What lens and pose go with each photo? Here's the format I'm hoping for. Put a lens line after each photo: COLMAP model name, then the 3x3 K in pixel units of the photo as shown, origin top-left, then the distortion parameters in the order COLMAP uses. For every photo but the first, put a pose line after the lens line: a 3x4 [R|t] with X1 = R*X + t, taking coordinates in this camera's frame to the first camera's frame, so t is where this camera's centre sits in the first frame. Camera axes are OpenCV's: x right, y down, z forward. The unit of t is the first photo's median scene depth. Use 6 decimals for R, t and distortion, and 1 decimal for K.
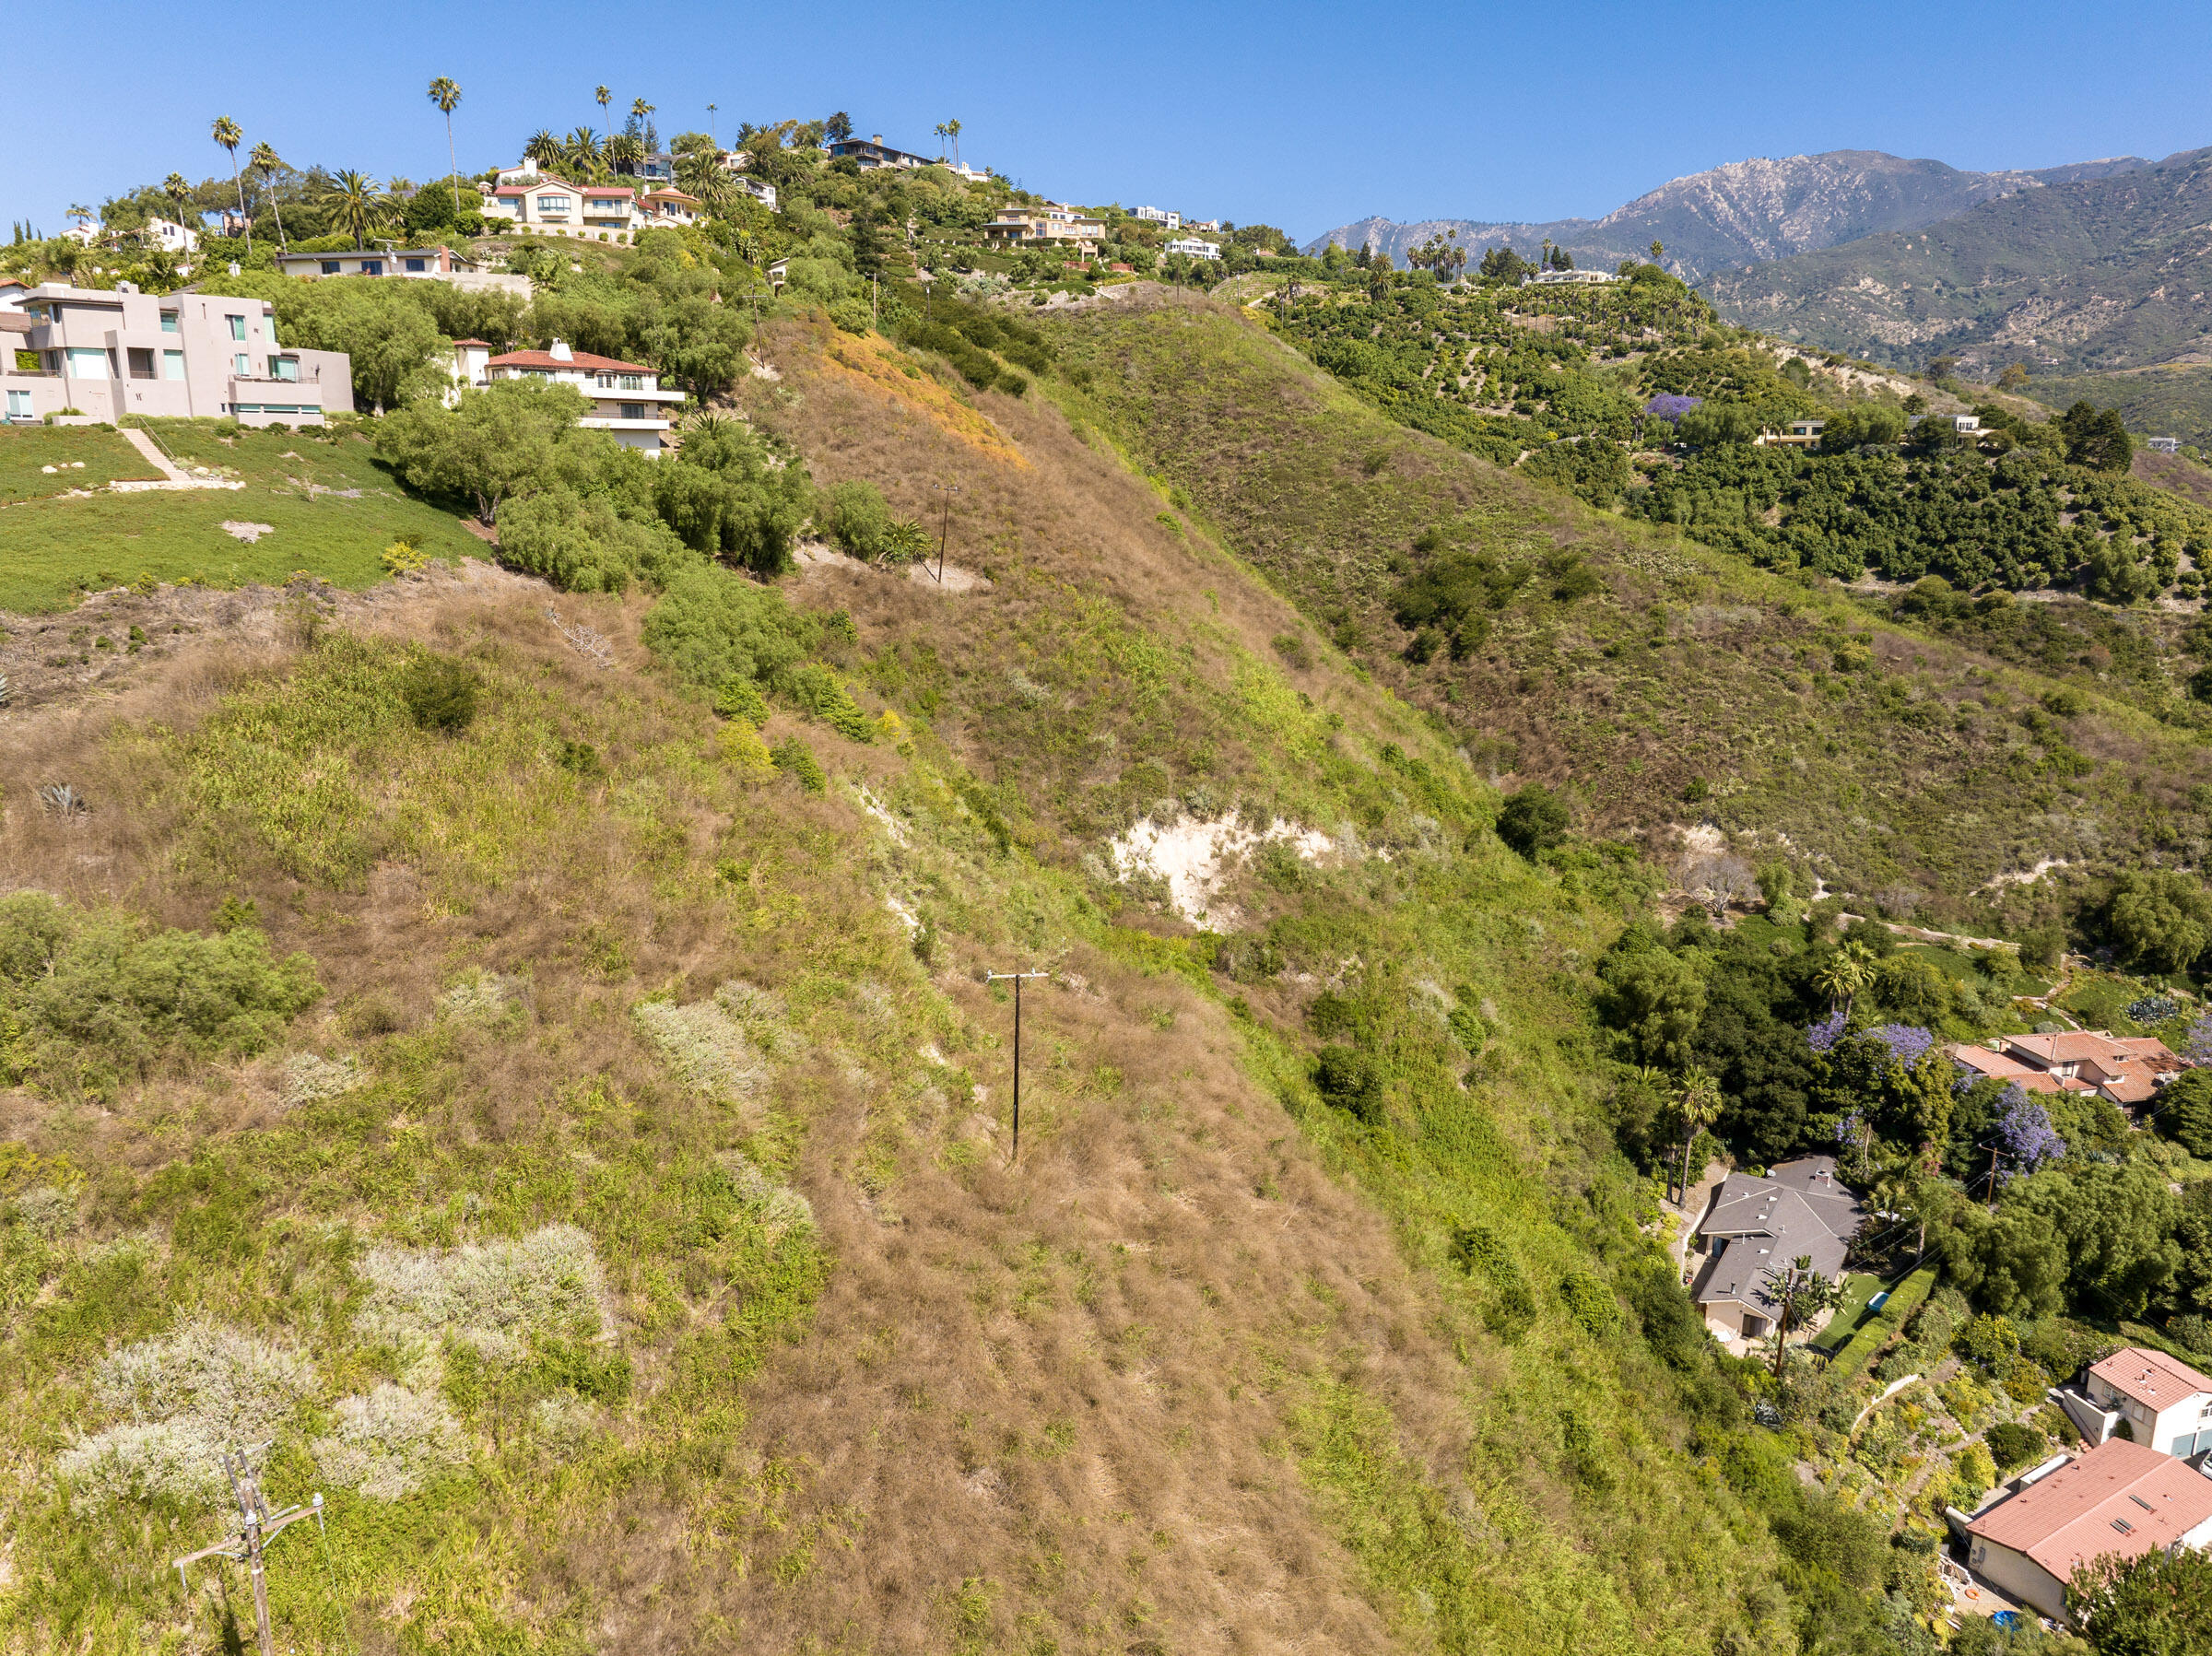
lens RADIAL K [[1558.4, 0, 1108.0], [0, 1558.4, 820.6], [0, 0, 1]] dist [-0.035413, 0.002651]
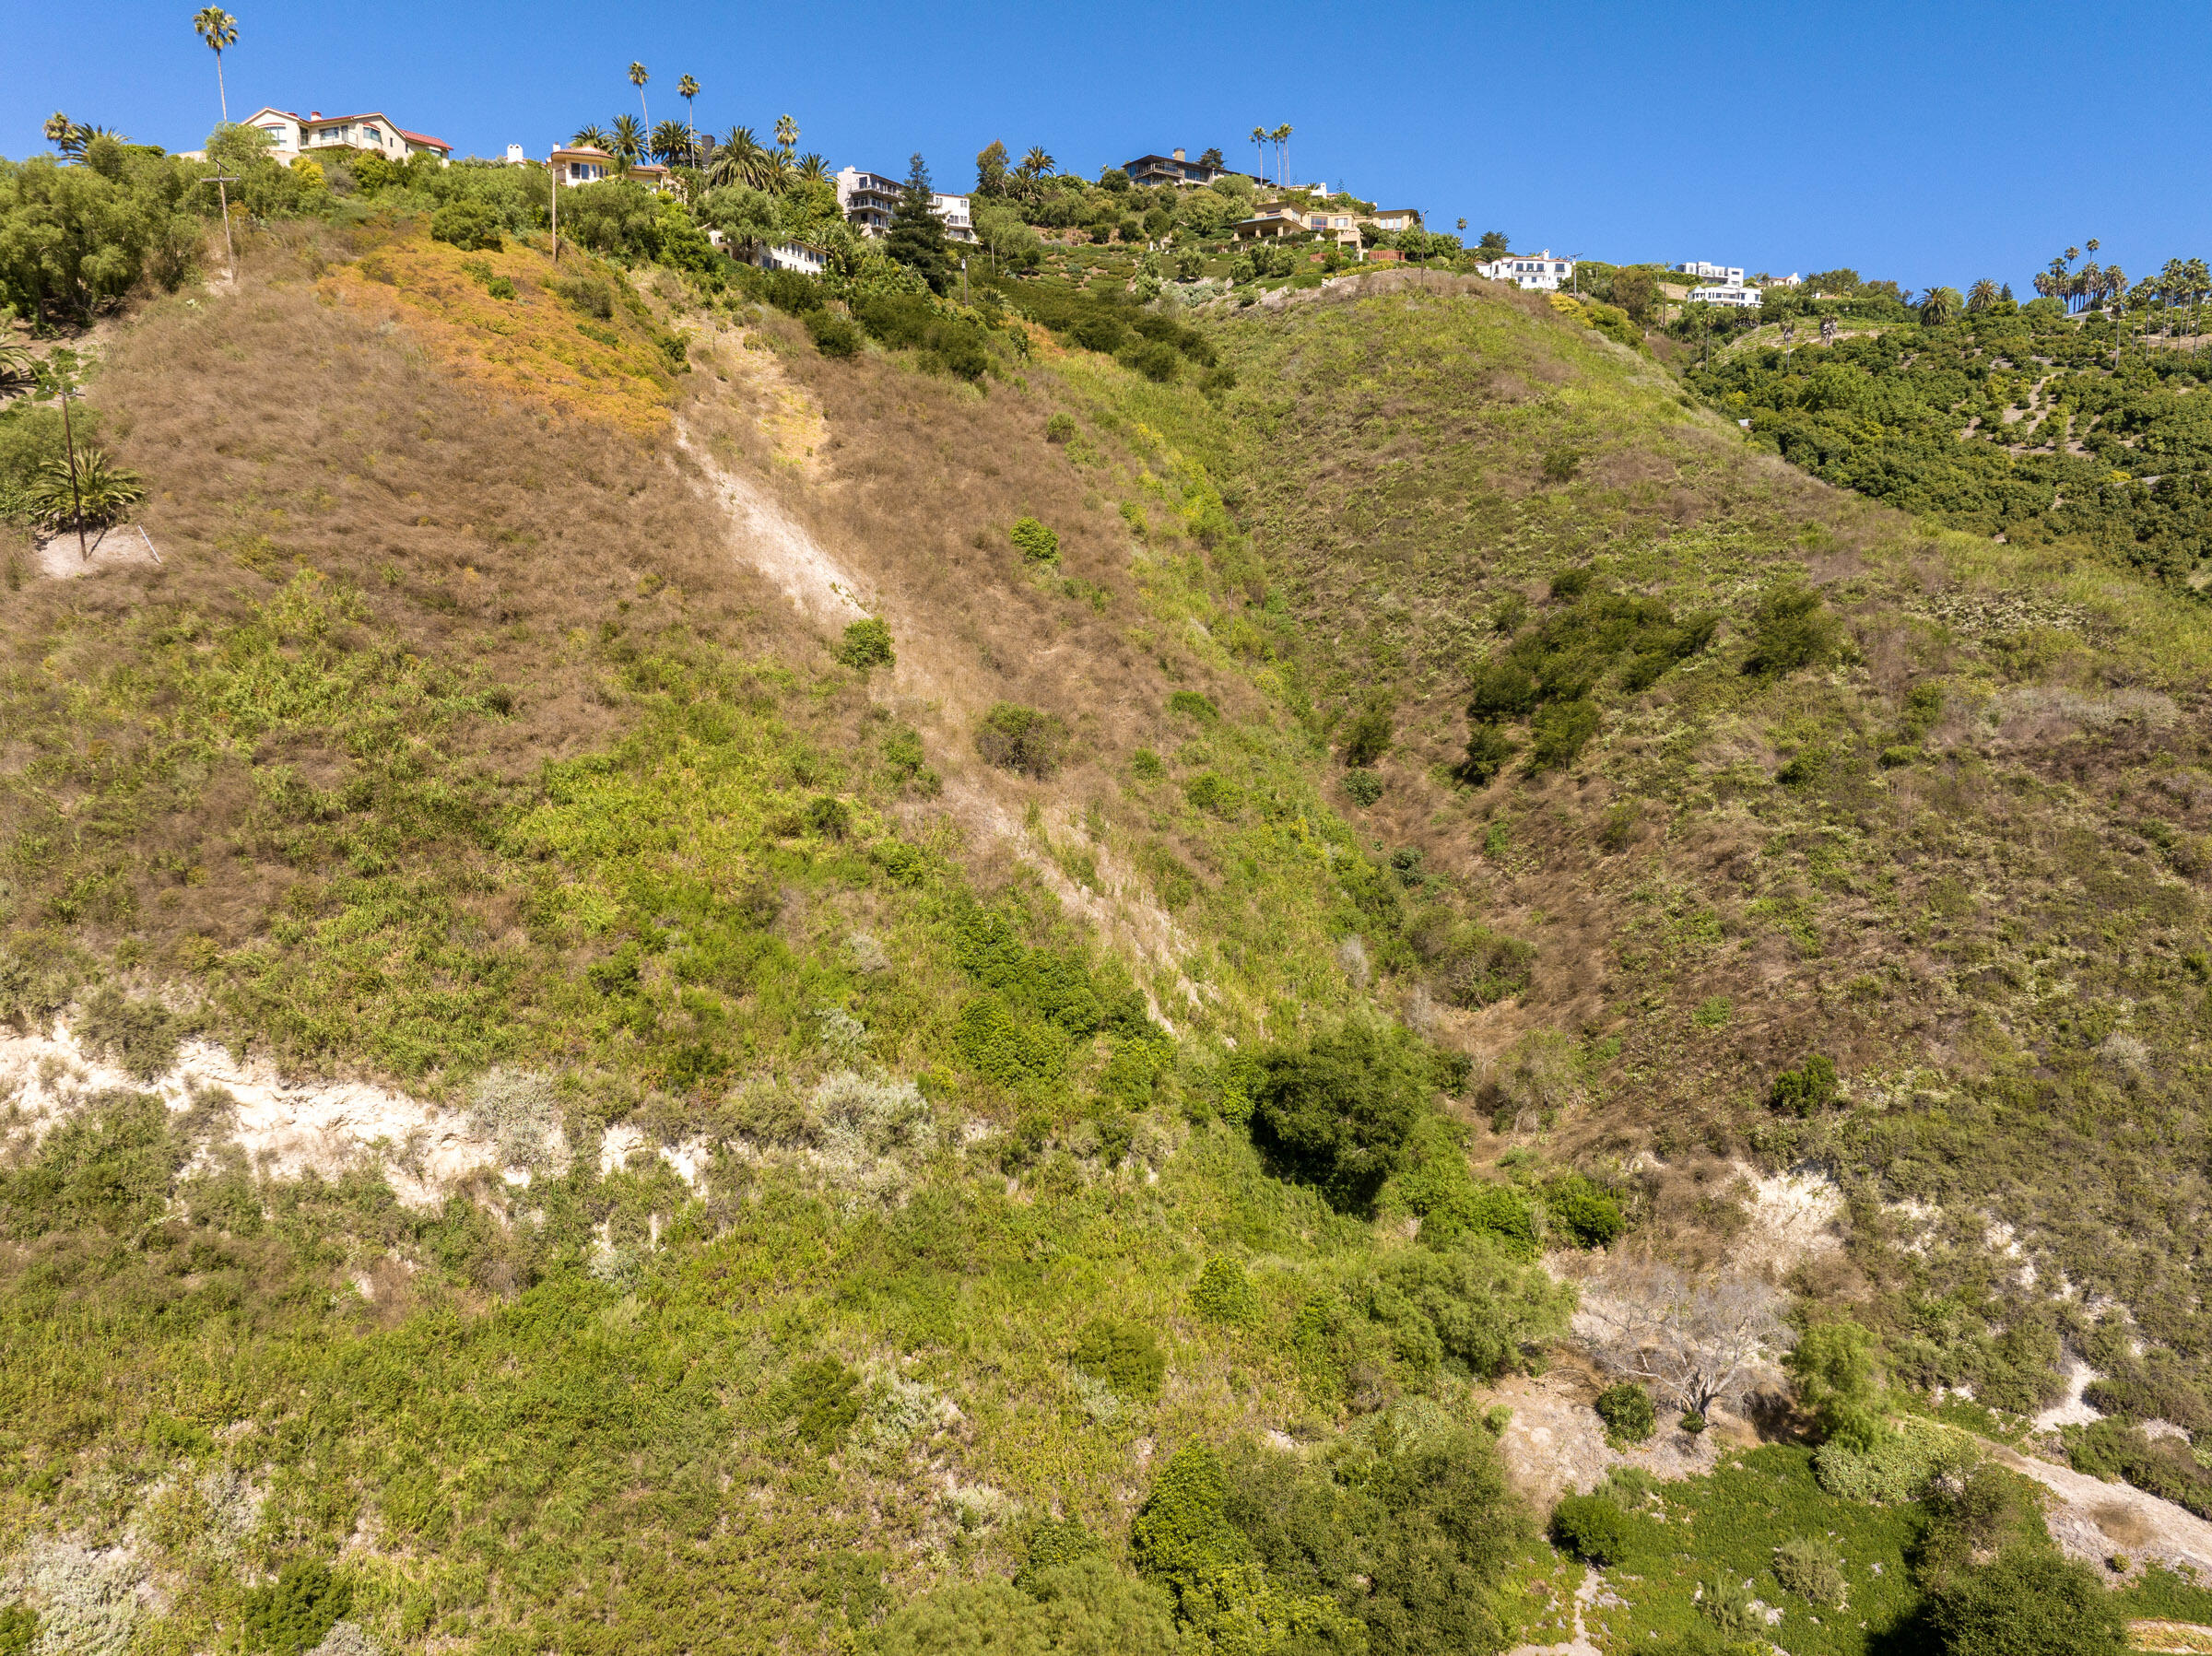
lens RADIAL K [[1558.4, 0, 1107.1], [0, 1558.4, 825.3], [0, 0, 1]] dist [-0.035413, 0.002651]
pose [[0.898002, 0.059223, -0.435987, 0.354417], [-0.098258, 0.992868, -0.067514, -0.039380], [0.428879, 0.103467, 0.897417, 0.485360]]
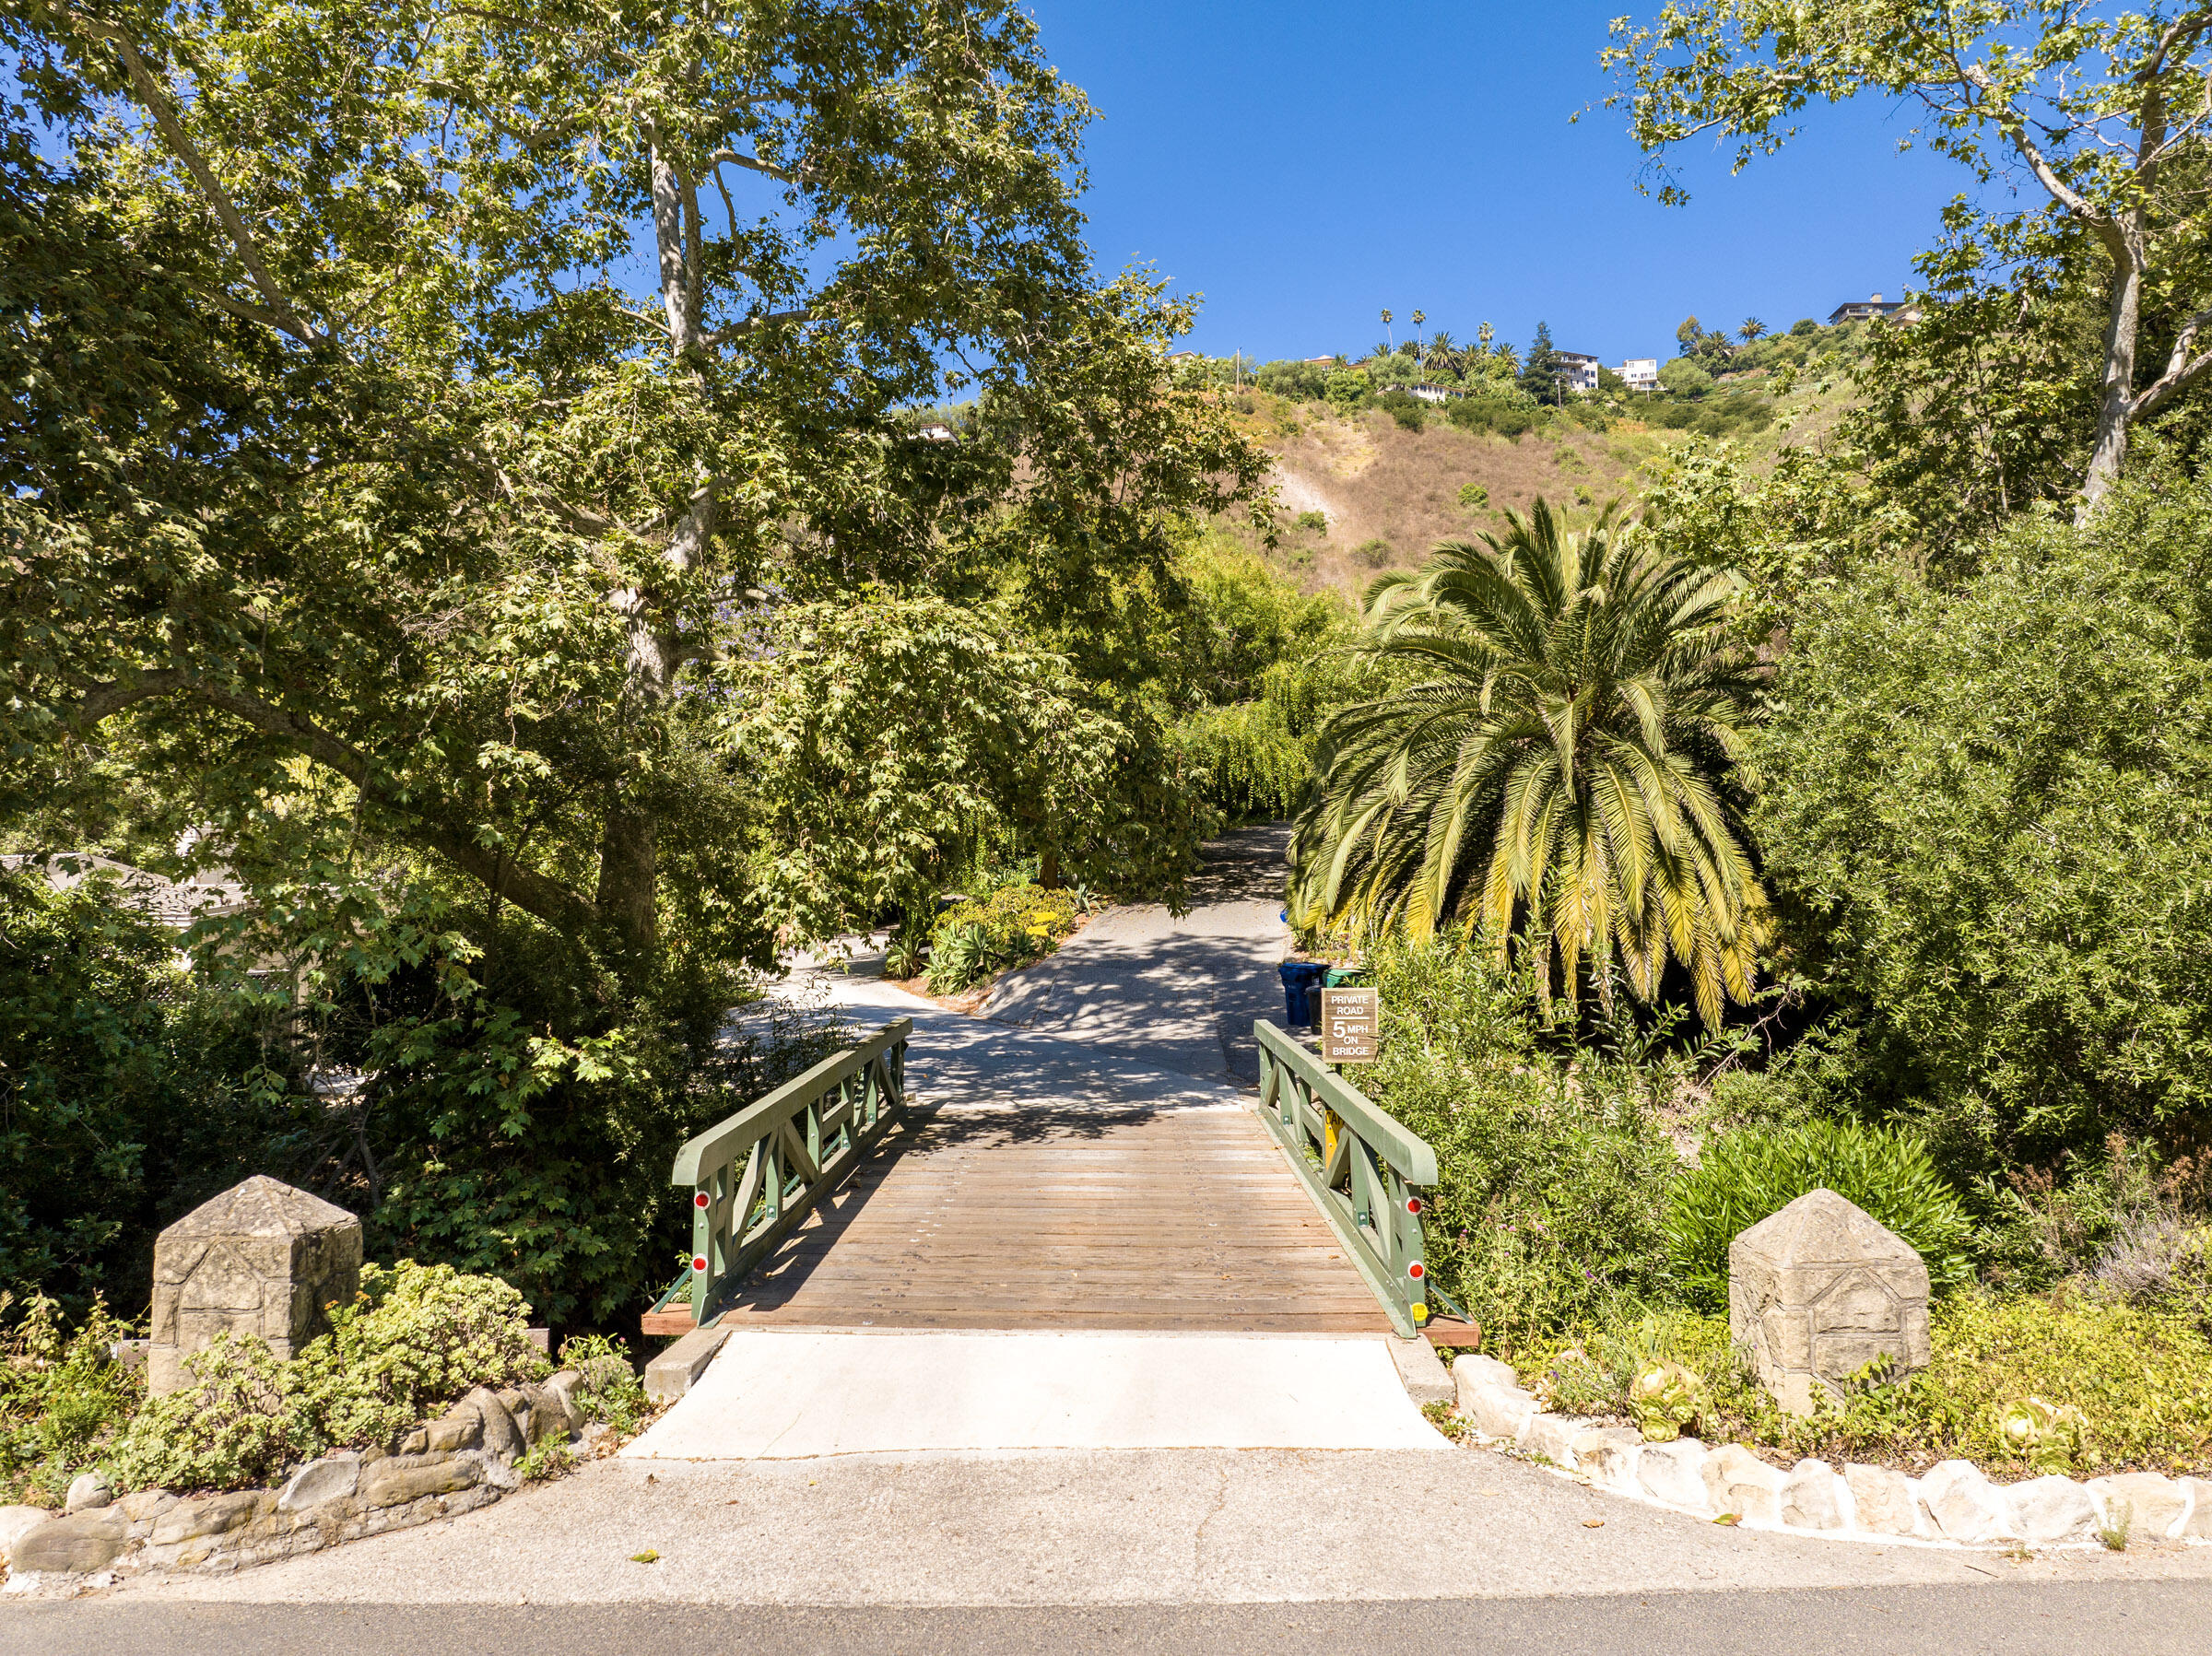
lens RADIAL K [[1558.4, 0, 1109.5], [0, 1558.4, 821.1], [0, 0, 1]] dist [-0.035413, 0.002651]
pose [[0.445124, -0.054622, -0.893802, 0.878438], [-0.194499, 0.968411, -0.156045, 0.239371], [0.874091, 0.243303, 0.420439, 0.418305]]
